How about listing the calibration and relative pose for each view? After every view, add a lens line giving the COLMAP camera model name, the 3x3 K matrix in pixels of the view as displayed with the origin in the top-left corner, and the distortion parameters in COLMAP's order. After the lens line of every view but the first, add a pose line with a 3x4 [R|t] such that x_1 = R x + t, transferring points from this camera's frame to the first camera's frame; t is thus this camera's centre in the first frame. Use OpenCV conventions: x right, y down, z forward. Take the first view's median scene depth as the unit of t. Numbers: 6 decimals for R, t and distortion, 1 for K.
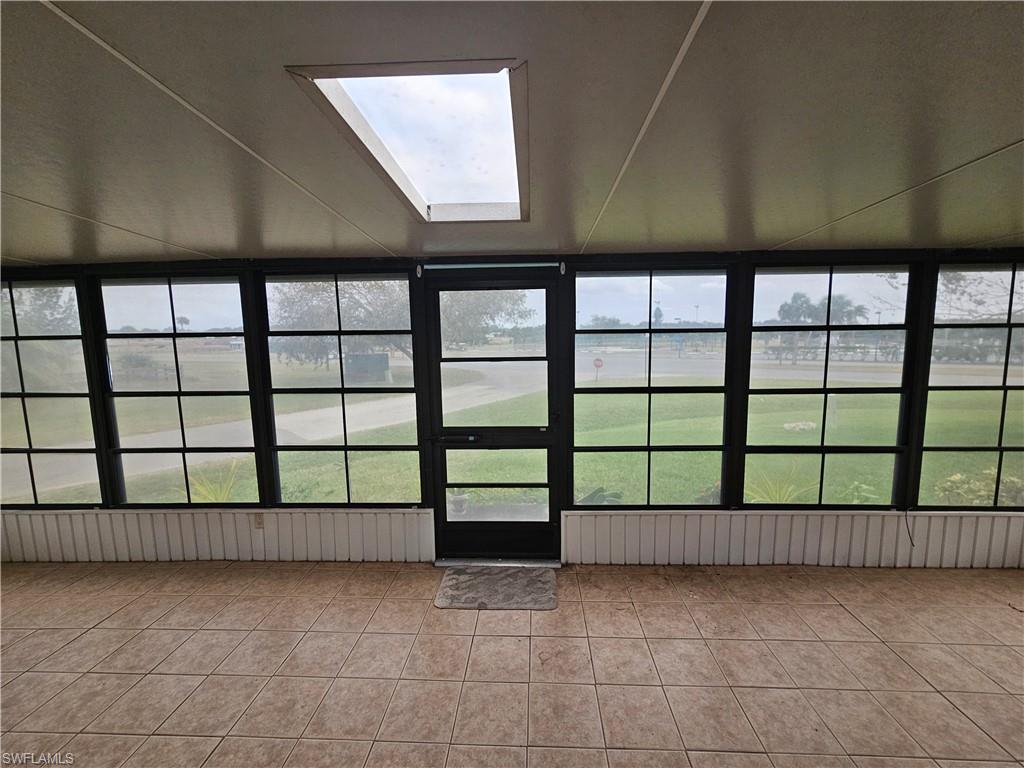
lens RADIAL K [[413.6, 0, 514.1], [0, 413.6, 387.5], [0, 0, 1]] dist [-0.006730, 0.000686]
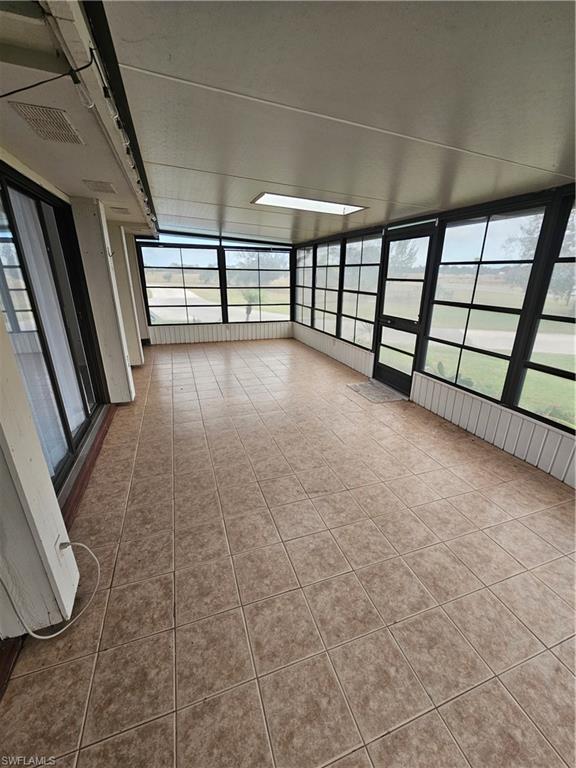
lens RADIAL K [[310.2, 0, 280.8], [0, 310.2, 387.7], [0, 0, 1]] dist [-0.006730, 0.000686]
pose [[0.358325, 0.341466, -0.868910, 1.100792], [-0.107336, 0.939608, 0.324985, -0.007638], [0.927406, -0.023185, 0.373337, -0.040050]]
